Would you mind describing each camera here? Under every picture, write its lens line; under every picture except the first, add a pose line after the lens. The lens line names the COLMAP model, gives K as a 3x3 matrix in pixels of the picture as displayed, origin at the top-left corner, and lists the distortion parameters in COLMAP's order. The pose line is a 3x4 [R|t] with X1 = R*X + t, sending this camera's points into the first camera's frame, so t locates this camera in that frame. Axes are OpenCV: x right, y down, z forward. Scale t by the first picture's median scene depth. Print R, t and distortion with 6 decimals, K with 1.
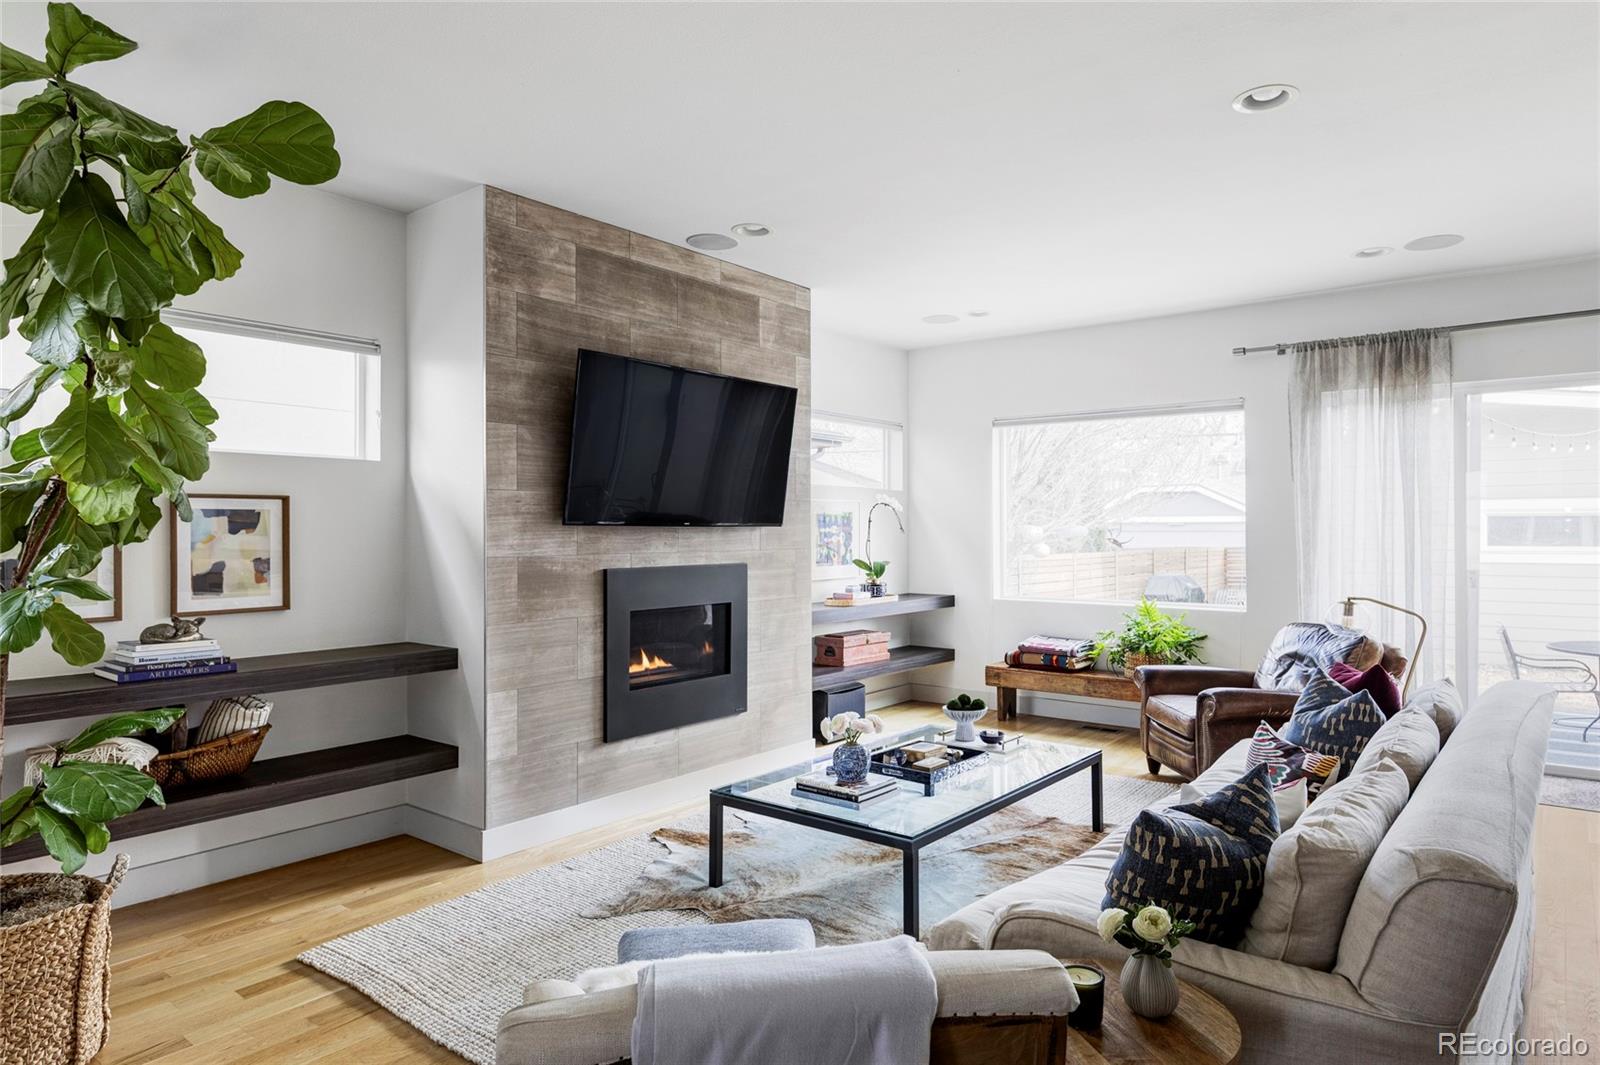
lens RADIAL K [[916.2, 0, 800.0], [0, 916.2, 532.5], [0, 0, 1]] dist [0.001210, -0.000901]
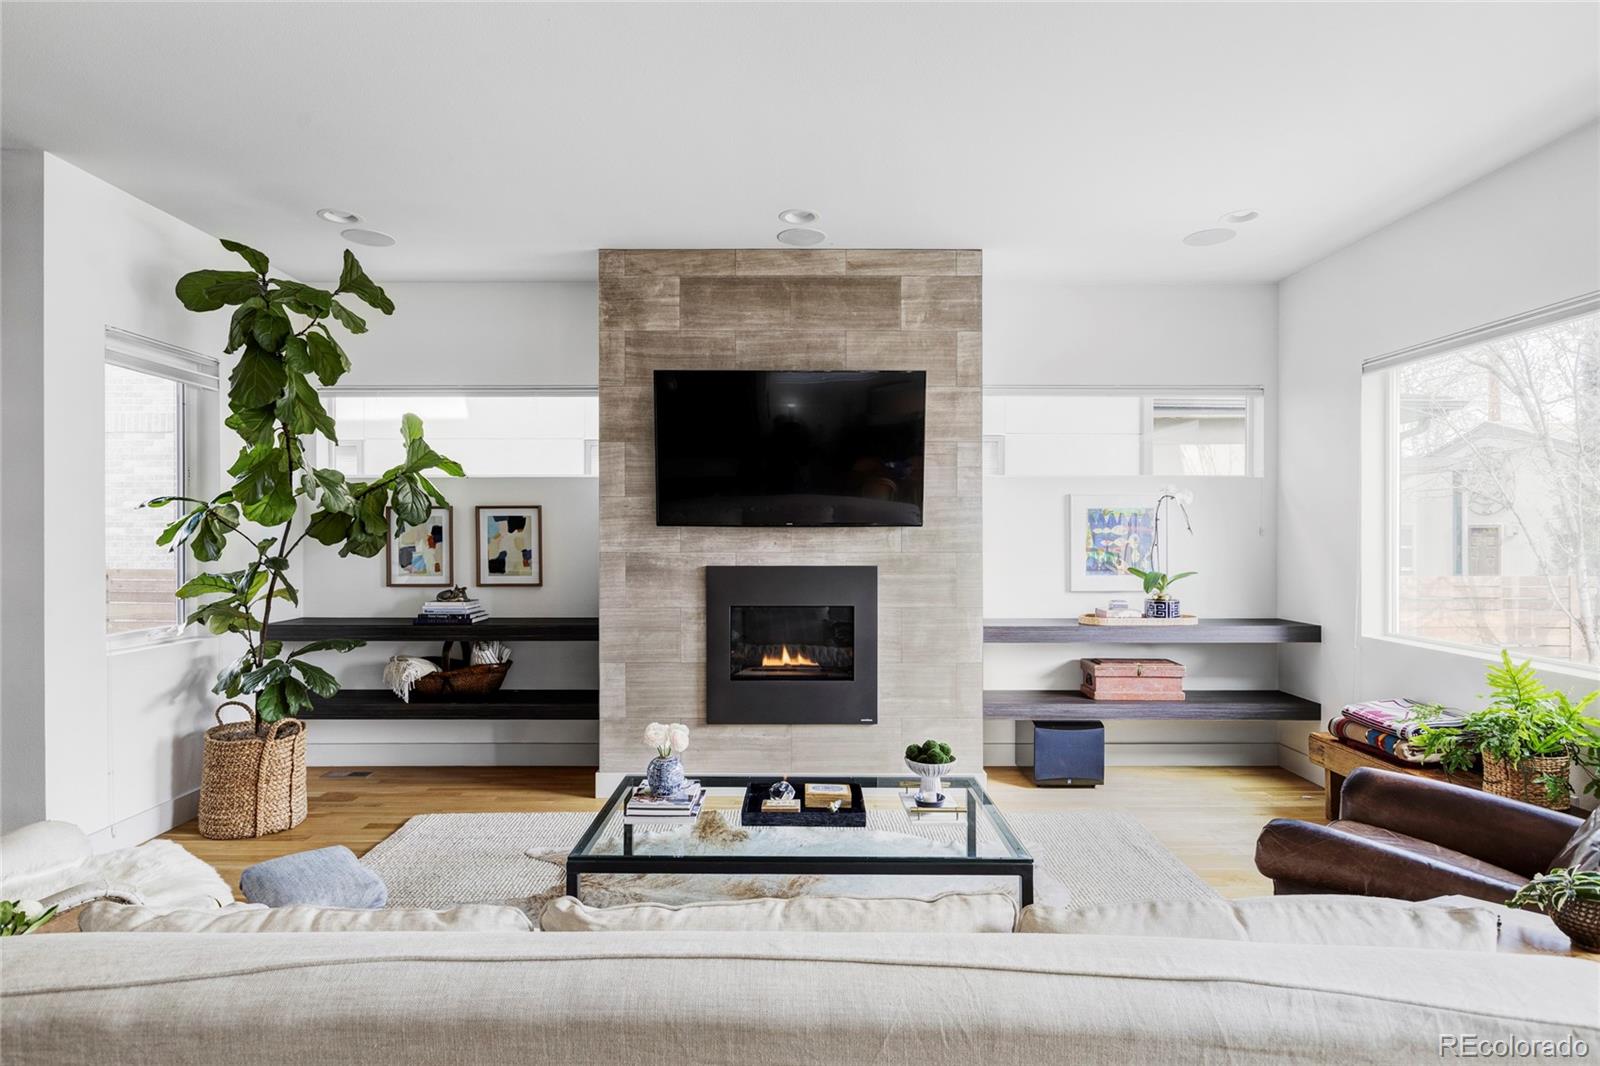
lens RADIAL K [[865.2, 0, 798.4], [0, 865.2, 540.3], [0, 0, 1]] dist [-0.001564, 0.000178]
pose [[0.617831, 0.009716, -0.786251, 0.677644], [-0.003437, 0.999947, 0.009655, -0.000958], [0.786303, -0.003263, 0.617832, 0.451966]]
